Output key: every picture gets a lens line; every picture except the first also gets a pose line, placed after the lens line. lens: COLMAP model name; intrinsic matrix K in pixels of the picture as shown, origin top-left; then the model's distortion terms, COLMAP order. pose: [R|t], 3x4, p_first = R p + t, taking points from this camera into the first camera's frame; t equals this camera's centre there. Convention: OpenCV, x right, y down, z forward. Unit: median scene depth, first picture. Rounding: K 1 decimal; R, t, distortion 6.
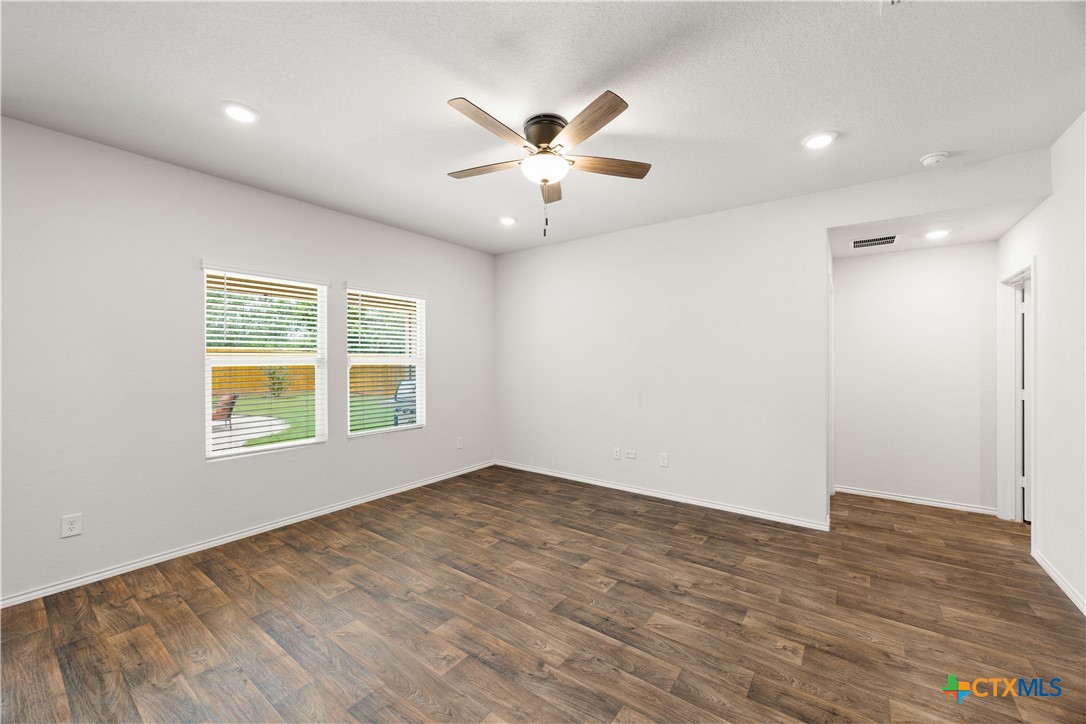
lens RADIAL K [[415.4, 0, 547.7], [0, 415.4, 279.8], [0, 0, 1]] dist [-0.000995, 0.000121]
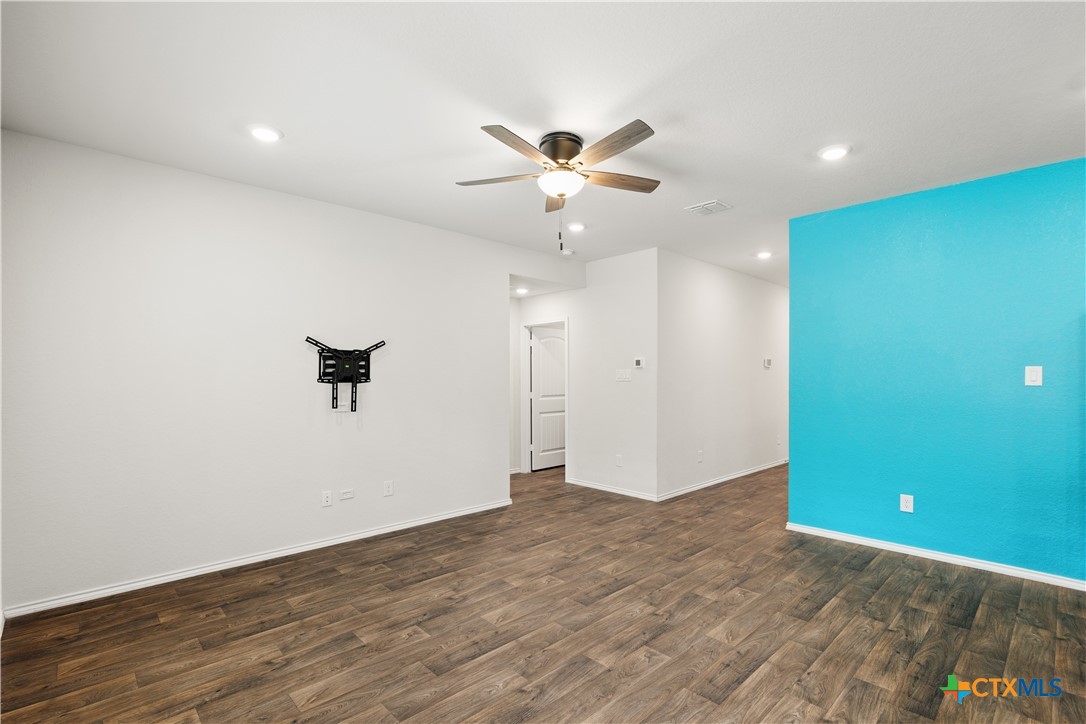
lens RADIAL K [[508.9, 0, 569.3], [0, 508.9, 353.7], [0, 0, 1]] dist [-0.006252, 0.000607]
pose [[0.141651, 0.042255, 0.989014, -0.963545], [-0.185113, 0.982595, -0.015468, 0.133687], [-0.972455, -0.180889, 0.147008, 0.702003]]
